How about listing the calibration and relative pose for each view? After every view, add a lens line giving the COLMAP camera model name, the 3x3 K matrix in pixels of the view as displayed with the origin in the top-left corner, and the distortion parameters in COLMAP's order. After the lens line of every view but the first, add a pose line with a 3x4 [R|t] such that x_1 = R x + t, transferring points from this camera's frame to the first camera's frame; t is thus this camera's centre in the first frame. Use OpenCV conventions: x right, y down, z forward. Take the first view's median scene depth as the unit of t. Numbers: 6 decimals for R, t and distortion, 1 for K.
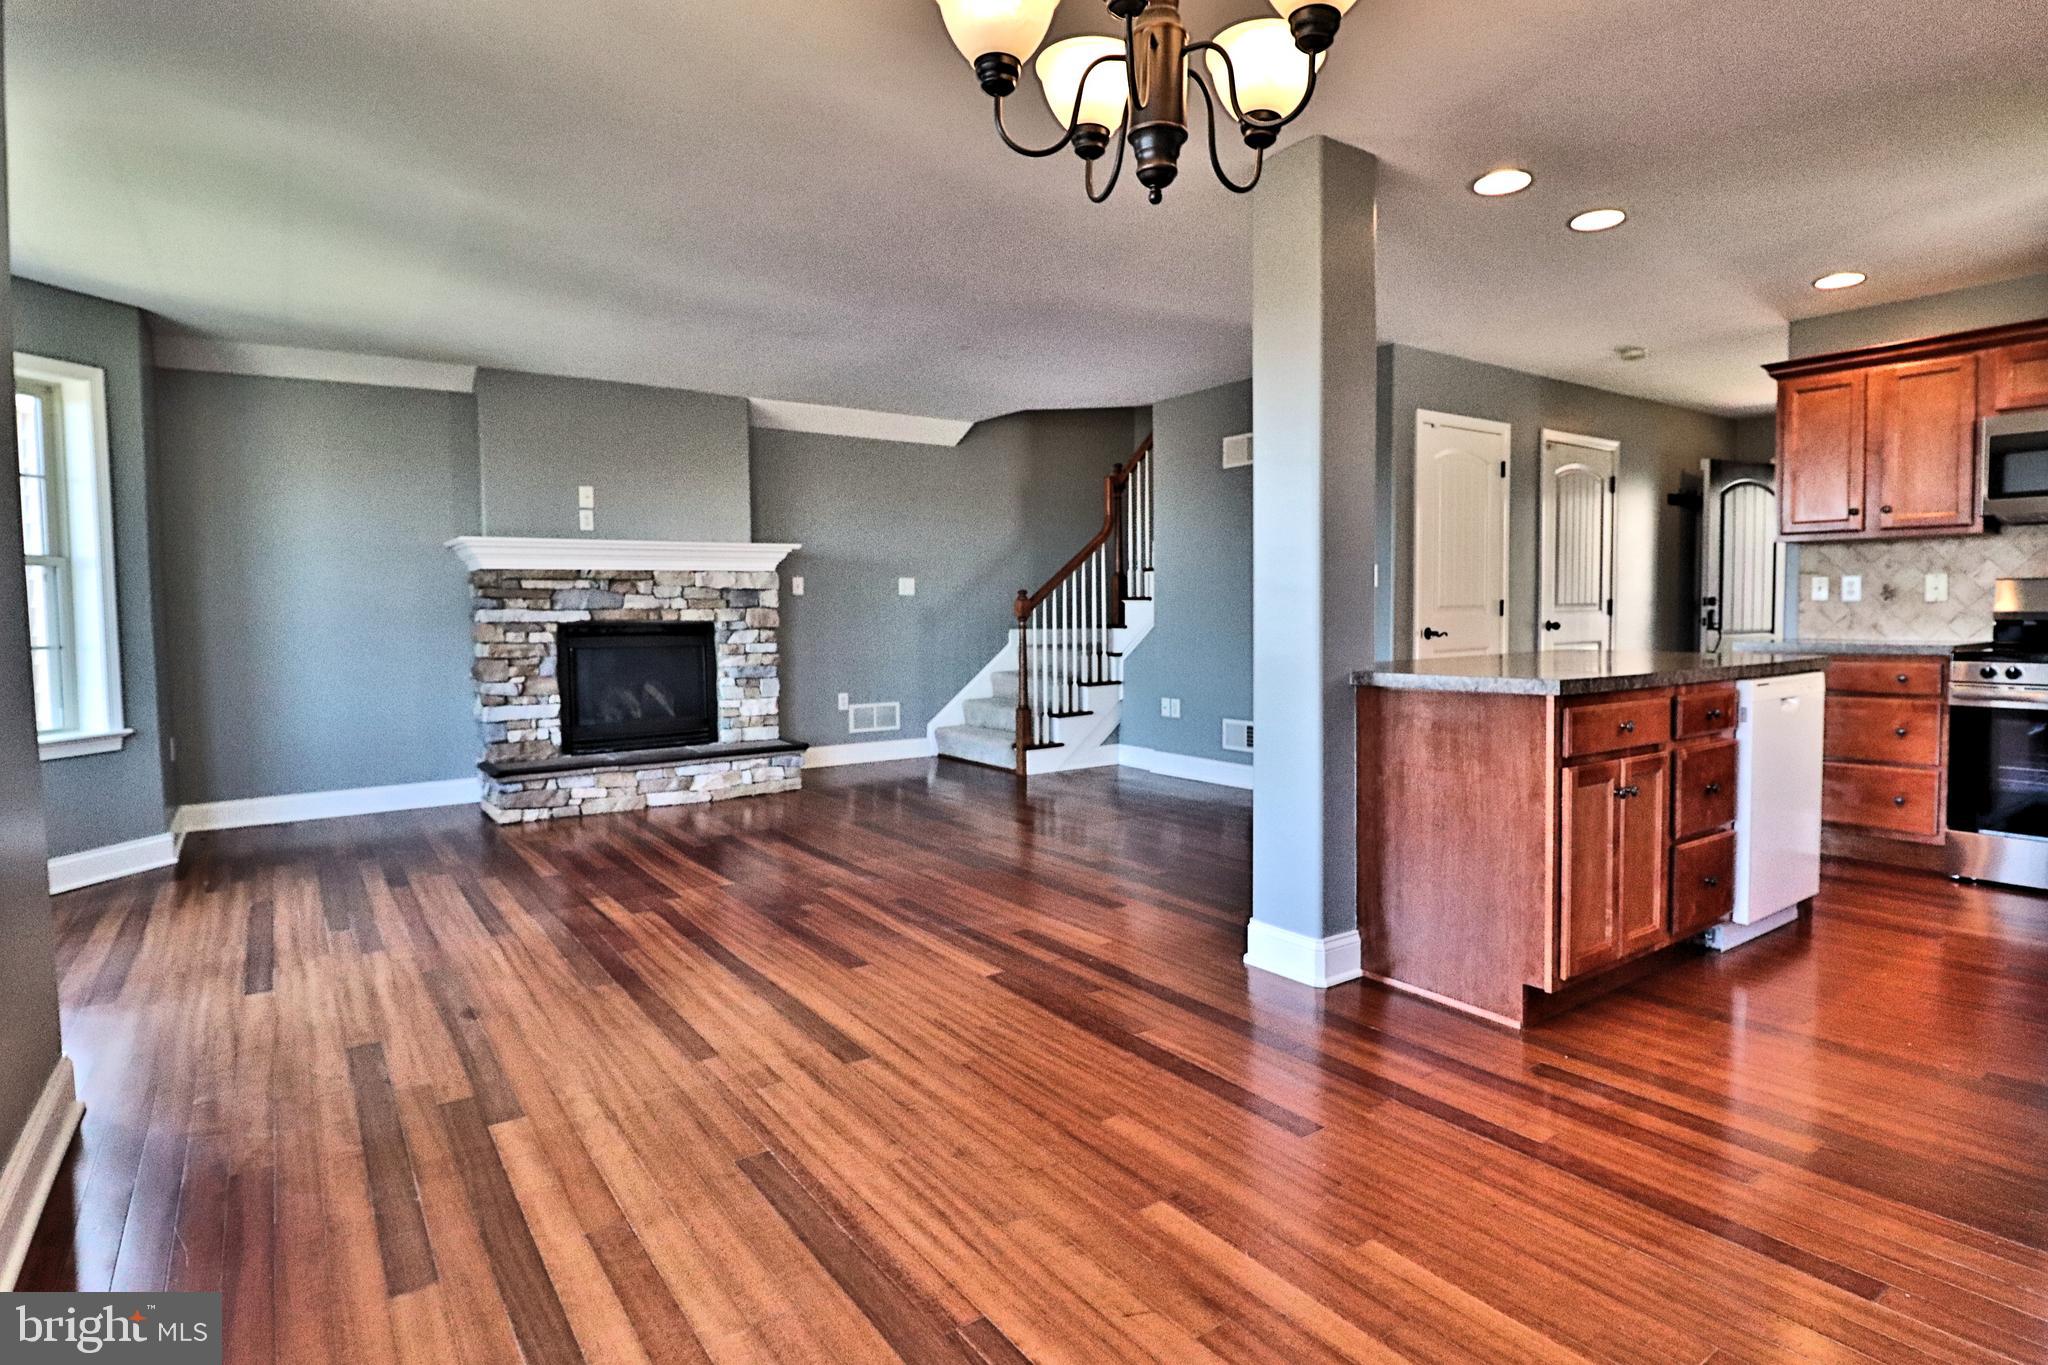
lens RADIAL K [[1055.5, 0, 1039.2], [0, 1055.5, 665.8], [0, 0, 1]] dist [0.001978, -0.015244]
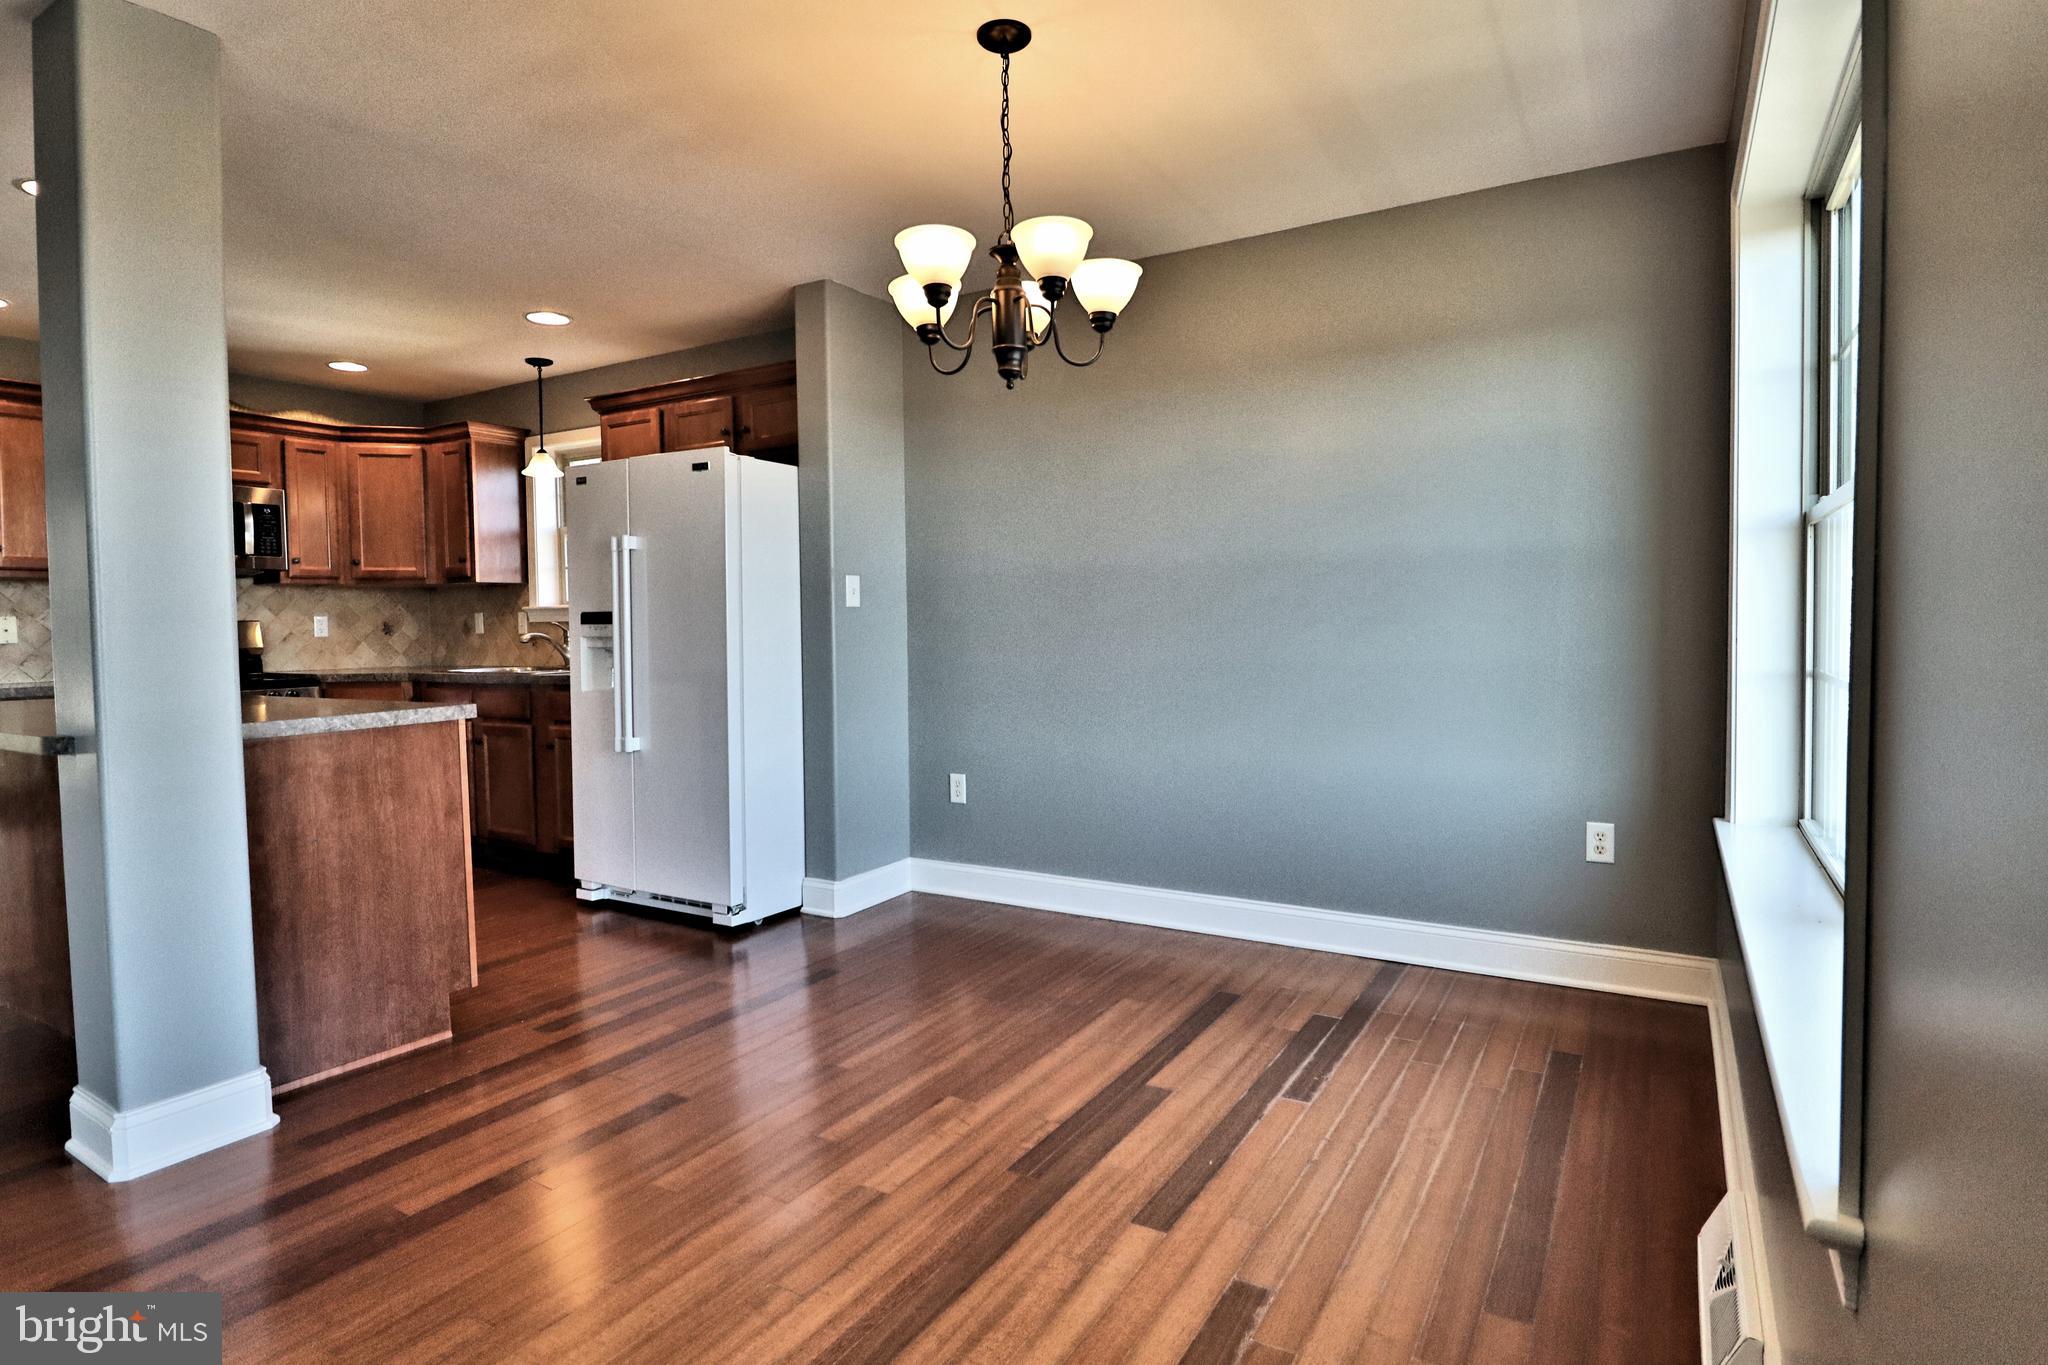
lens RADIAL K [[1055.5, 0, 1039.1], [0, 1055.5, 662.7], [0, 0, 1]] dist [0.001978, -0.015244]
pose [[-0.406738, -0.016340, 0.913399, -0.357659], [0.067326, 0.996585, 0.047808, -0.019880], [-0.911060, 0.080941, -0.404249, 0.409912]]
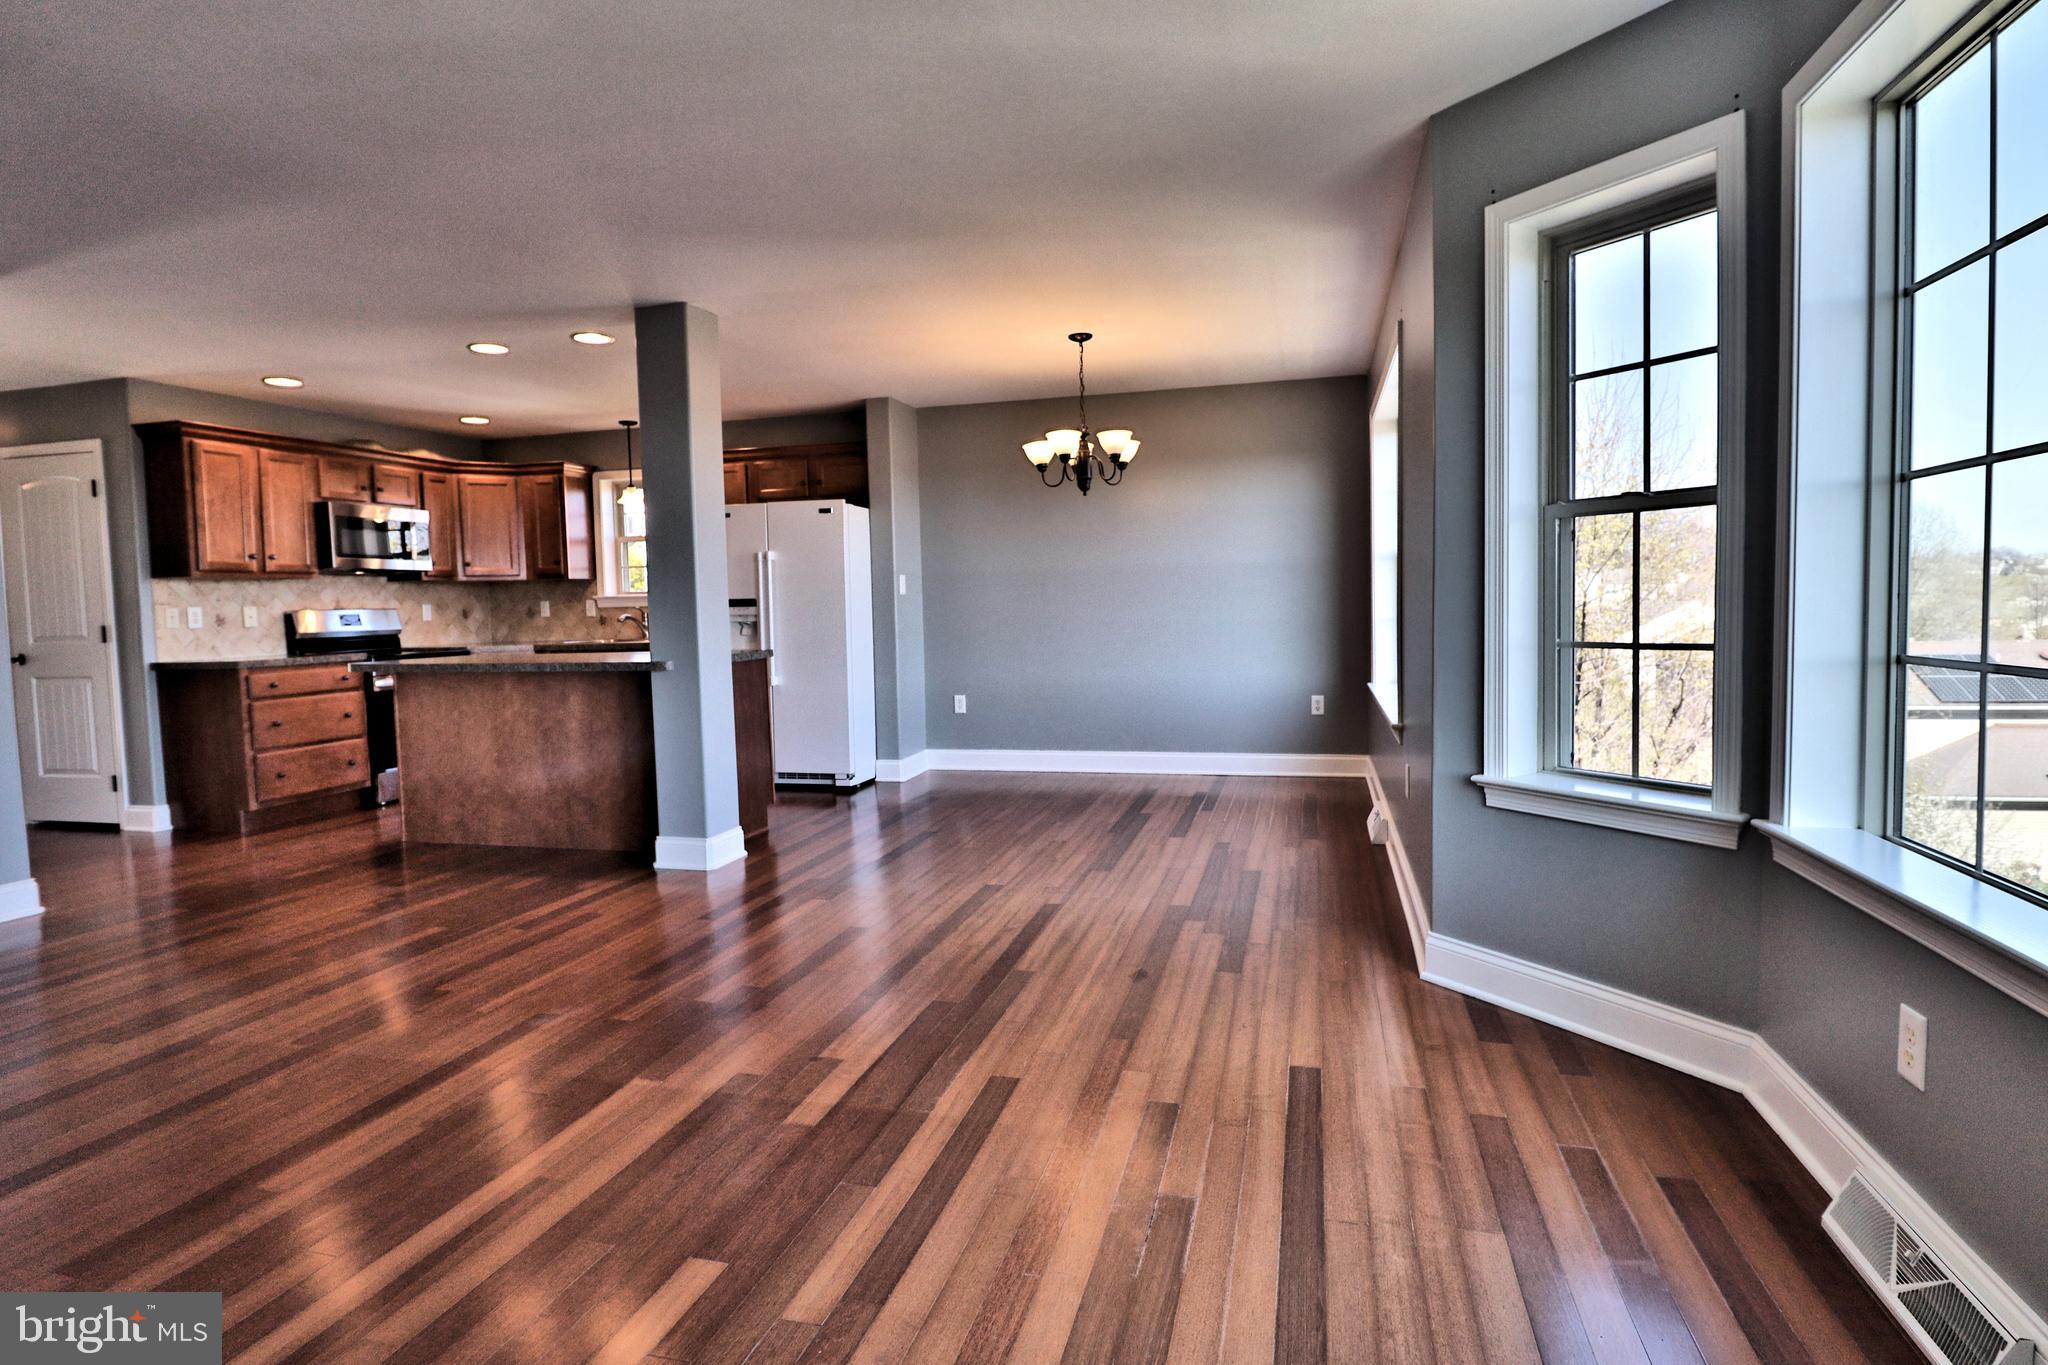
lens RADIAL K [[1055.5, 0, 1039.2], [0, 1055.5, 662.8], [0, 0, 1]] dist [0.001978, -0.015244]
pose [[-0.639427, -0.017098, 0.768661, -0.657909], [0.074346, 0.993693, 0.083950, -0.043657], [-0.765248, 0.110827, -0.634123, 0.874605]]
